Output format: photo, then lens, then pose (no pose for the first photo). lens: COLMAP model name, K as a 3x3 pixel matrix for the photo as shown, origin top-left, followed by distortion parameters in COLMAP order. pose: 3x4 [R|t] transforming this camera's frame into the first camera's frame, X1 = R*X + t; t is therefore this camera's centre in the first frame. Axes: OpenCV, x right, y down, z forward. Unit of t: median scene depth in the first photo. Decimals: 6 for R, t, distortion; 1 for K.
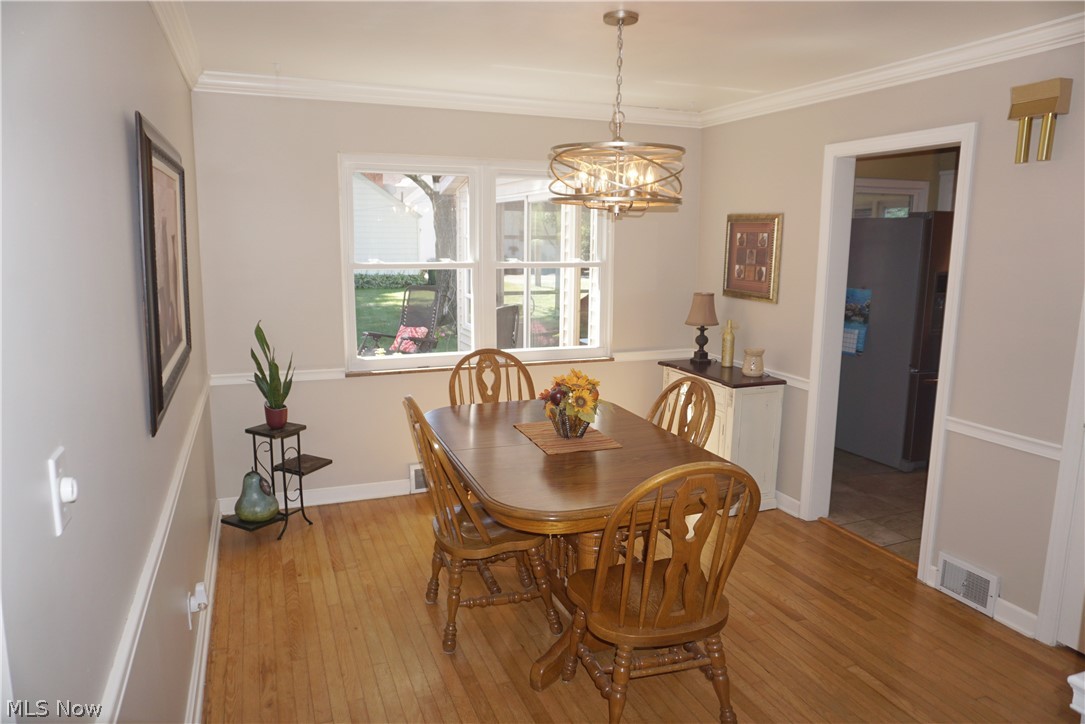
lens RADIAL K [[726.7, 0, 539.4], [0, 726.7, 364.9], [0, 0, 1]] dist [-0.050359, 0.040020]
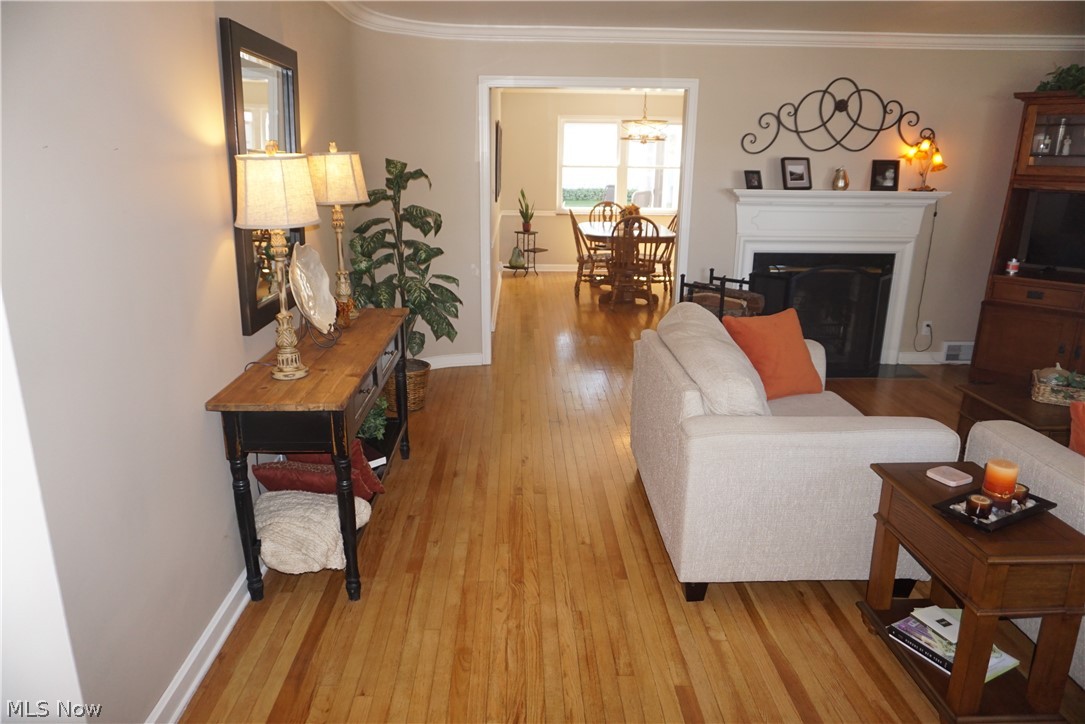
lens RADIAL K [[726.7, 0, 539.4], [0, 726.7, 364.9], [0, 0, 1]] dist [-0.050359, 0.040020]
pose [[0.940822, 0.092900, -0.325921, 0.565437], [-0.059134, 0.991943, 0.112040, 0.276009], [0.333703, -0.086137, 0.938735, -1.448050]]
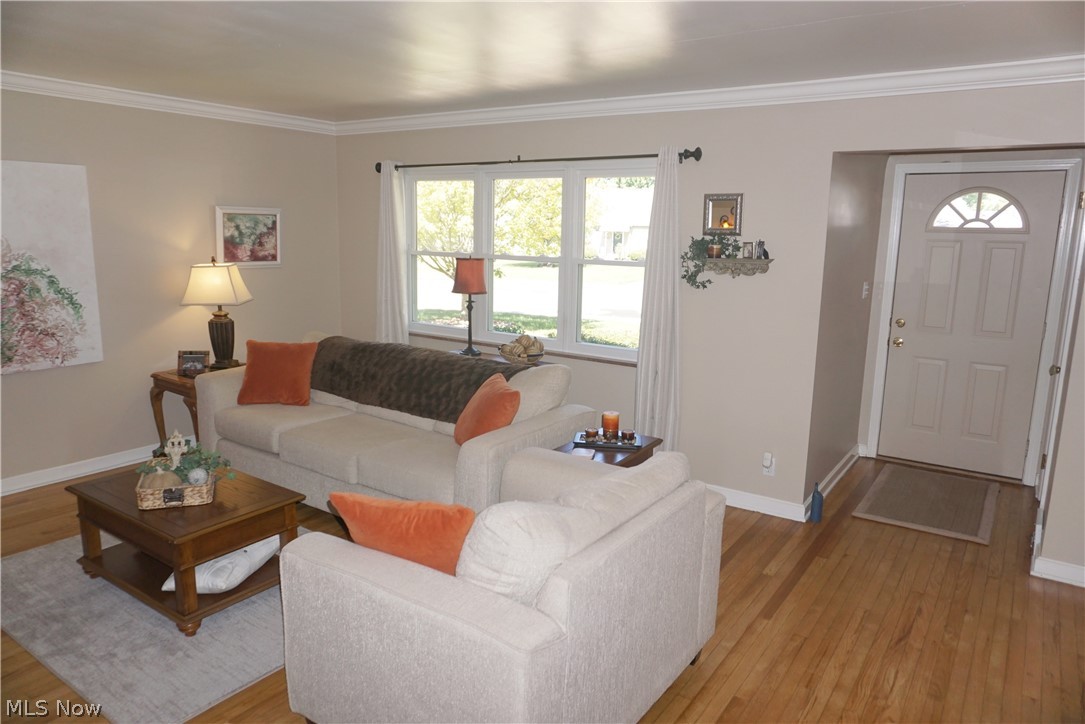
lens RADIAL K [[726.7, 0, 539.4], [0, 726.7, 364.9], [0, 0, 1]] dist [-0.050359, 0.040020]
pose [[-0.556716, -0.172988, 0.812492, -0.016533], [0.116522, 0.952146, 0.282562, 0.035803], [-0.822490, 0.251980, -0.509918, -0.219337]]
